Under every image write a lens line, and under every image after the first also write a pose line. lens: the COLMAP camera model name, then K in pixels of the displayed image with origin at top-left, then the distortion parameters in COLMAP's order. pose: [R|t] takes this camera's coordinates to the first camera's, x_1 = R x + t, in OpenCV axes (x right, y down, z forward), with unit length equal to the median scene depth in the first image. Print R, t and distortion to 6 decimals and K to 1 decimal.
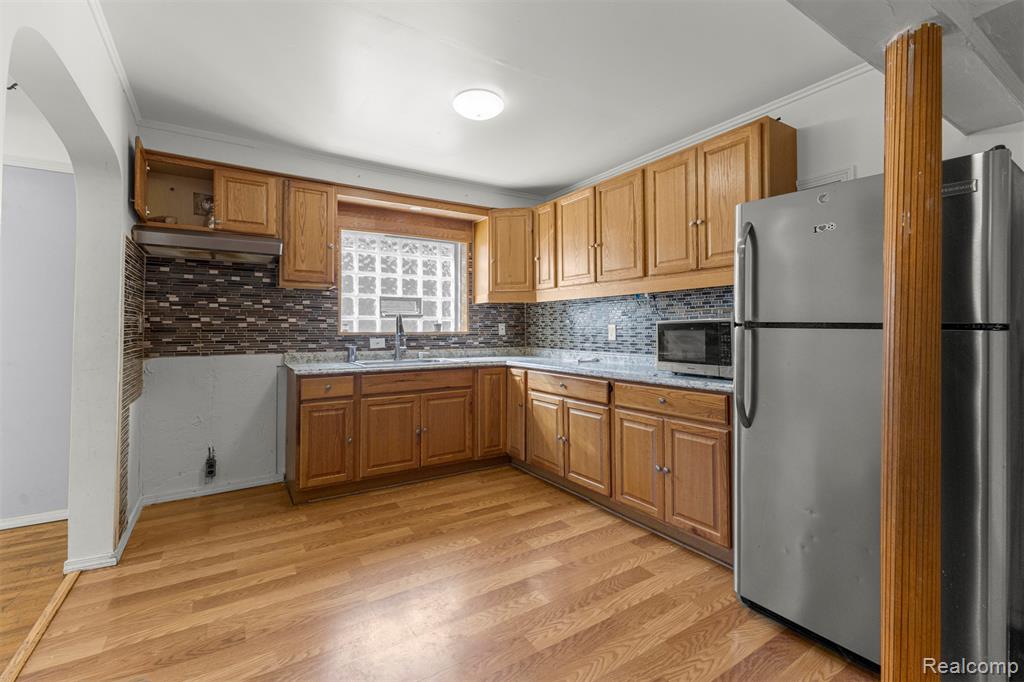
lens RADIAL K [[443.4, 0, 509.3], [0, 443.4, 317.8], [0, 0, 1]] dist [0.000059, -0.000210]
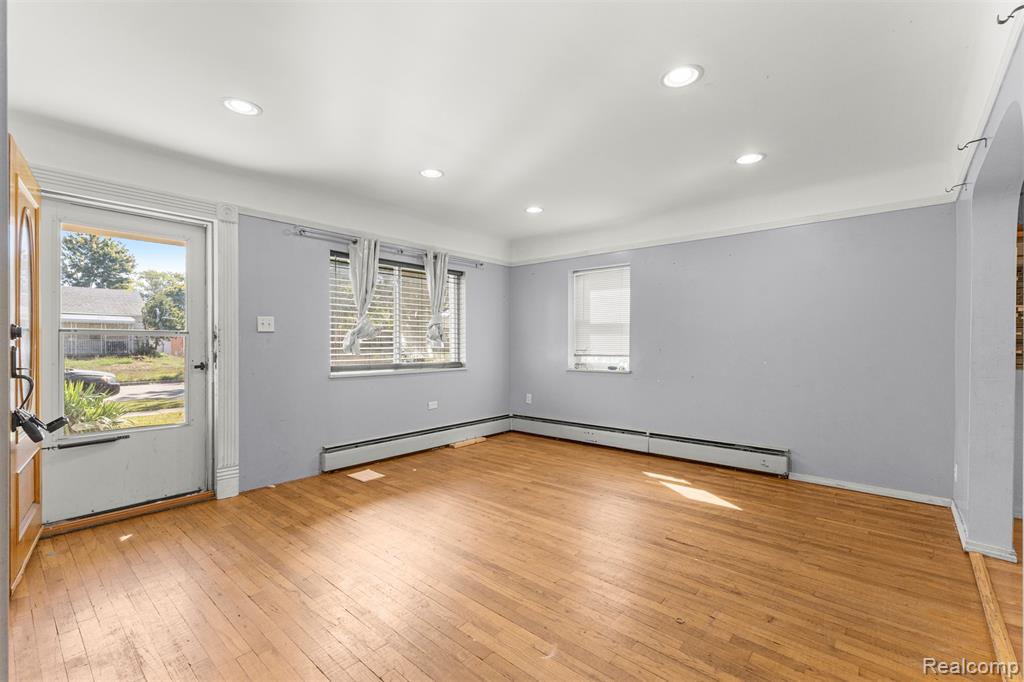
lens RADIAL K [[443.4, 0, 515.7], [0, 443.4, 338.8], [0, 0, 1]] dist [0.000059, -0.000210]
pose [[0.286292, -0.005590, -0.958126, -0.147216], [0.026614, 0.999644, 0.002120, -0.008498], [0.957773, -0.026106, 0.286339, -0.298780]]
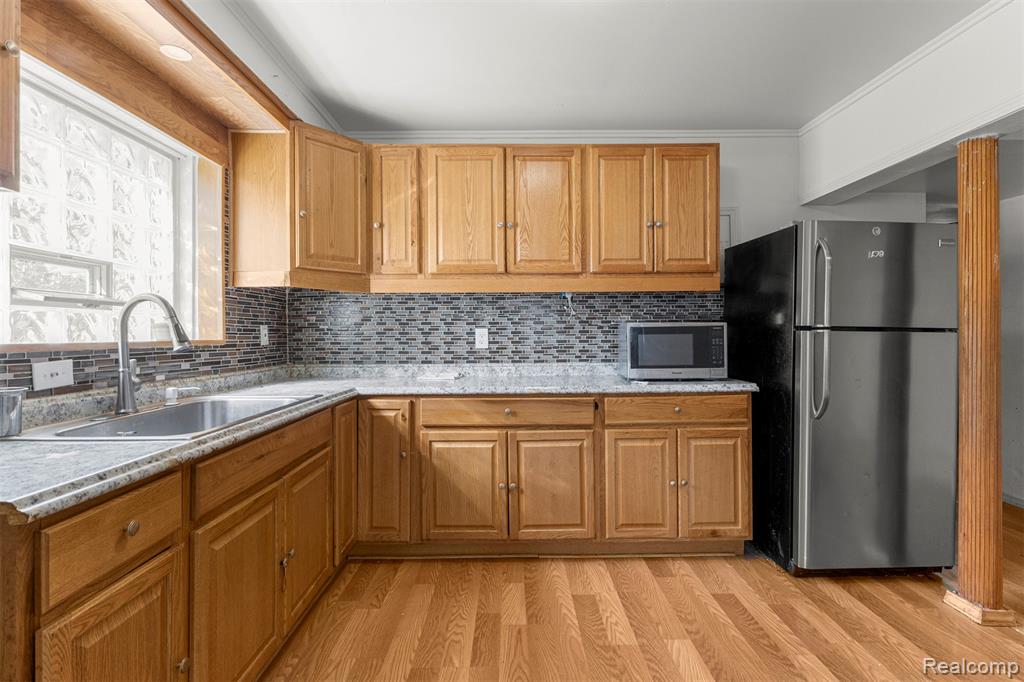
lens RADIAL K [[468.0, 0, 510.1], [0, 468.0, 332.3], [0, 0, 1]] dist [-0.006129, -0.000419]
pose [[0.533063, 0.002518, 0.846072, -0.502928], [-0.017259, 0.999820, 0.007898, 0.016708], [-0.845900, -0.018813, 0.533010, 0.581651]]
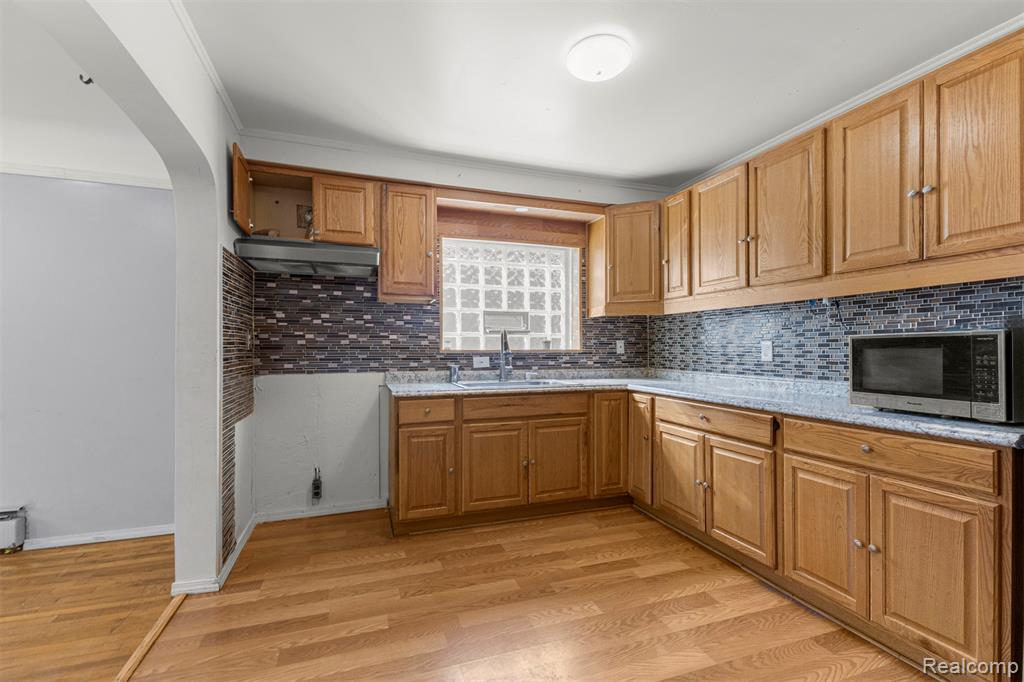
lens RADIAL K [[443.4, 0, 519.5], [0, 443.4, 349.8], [0, 0, 1]] dist [0.000059, -0.000210]
pose [[0.976257, 0.002265, -0.216604, -0.029068], [0.004417, 0.999529, 0.030358, 0.005734], [0.216571, -0.030594, 0.975787, 0.154345]]
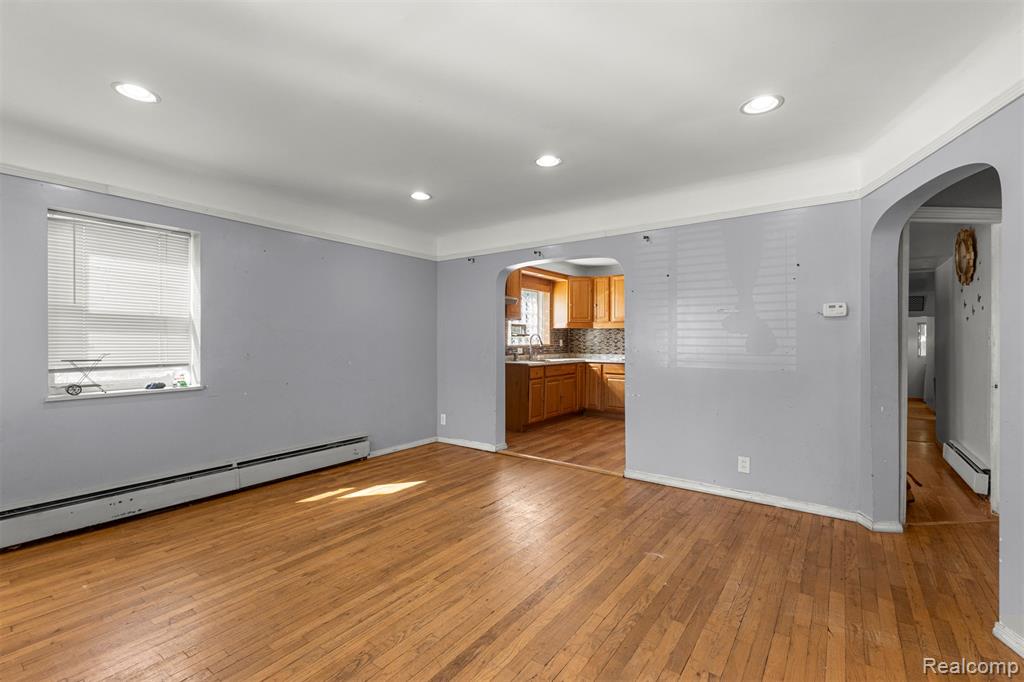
lens RADIAL K [[443.4, 0, 509.7], [0, 443.4, 340.6], [0, 0, 1]] dist [0.000059, -0.000210]
pose [[0.931515, 0.003715, 0.363685, -1.168466], [-0.013389, 0.999620, 0.024082, -0.030466], [-0.363457, -0.027302, 0.931211, -0.747389]]
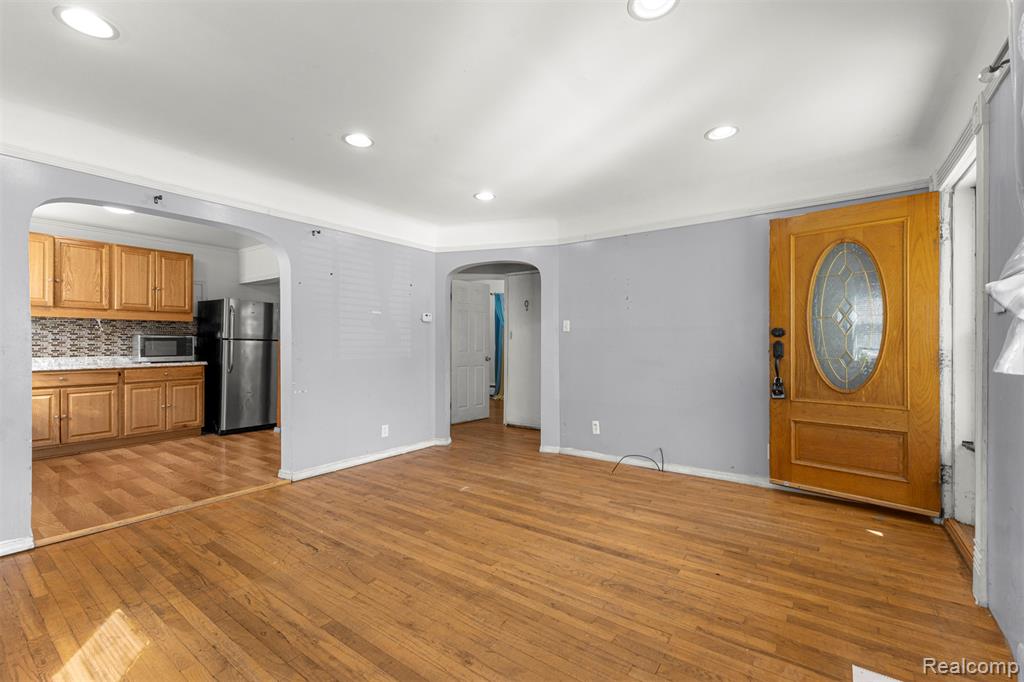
lens RADIAL K [[443.4, 0, 517.9], [0, 443.4, 341.6], [0, 0, 1]] dist [0.000059, -0.000210]
pose [[-0.376631, 0.004267, 0.926354, -1.698891], [-0.023374, 0.999627, -0.014108, 0.016422], [-0.926068, -0.026966, -0.376391, 0.178669]]
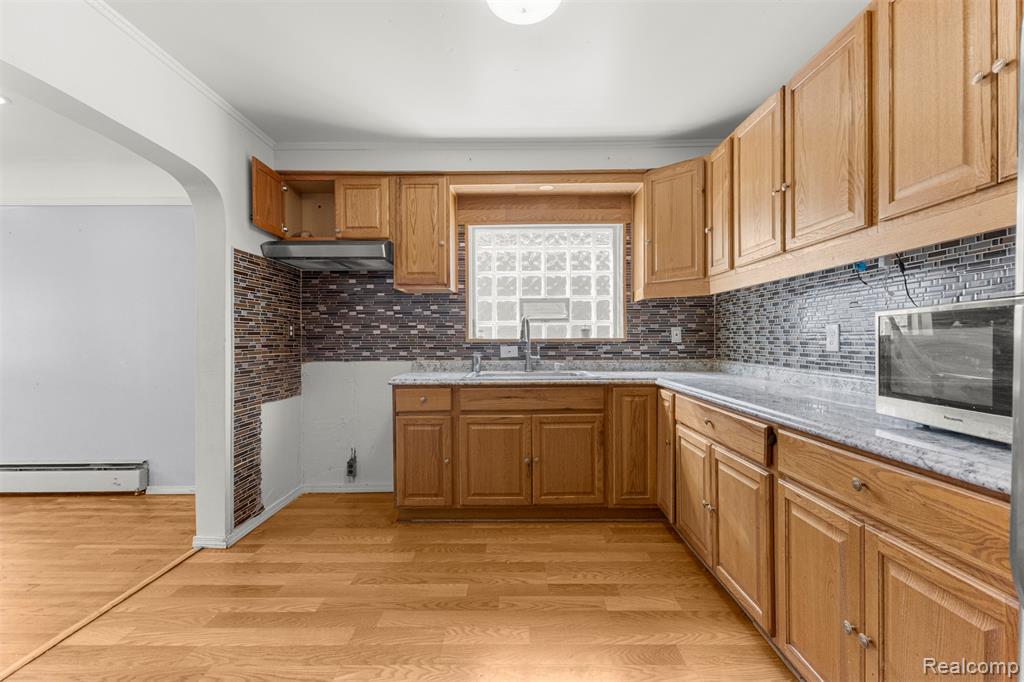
lens RADIAL K [[443.4, 0, 517.3], [0, 443.4, 343.6], [0, 0, 1]] dist [0.000059, -0.000210]
pose [[0.846286, 0.001894, -0.532726, 0.216902], [0.018253, 0.999303, 0.032549, 0.016173], [0.532417, -0.037270, 0.845662, 0.325936]]
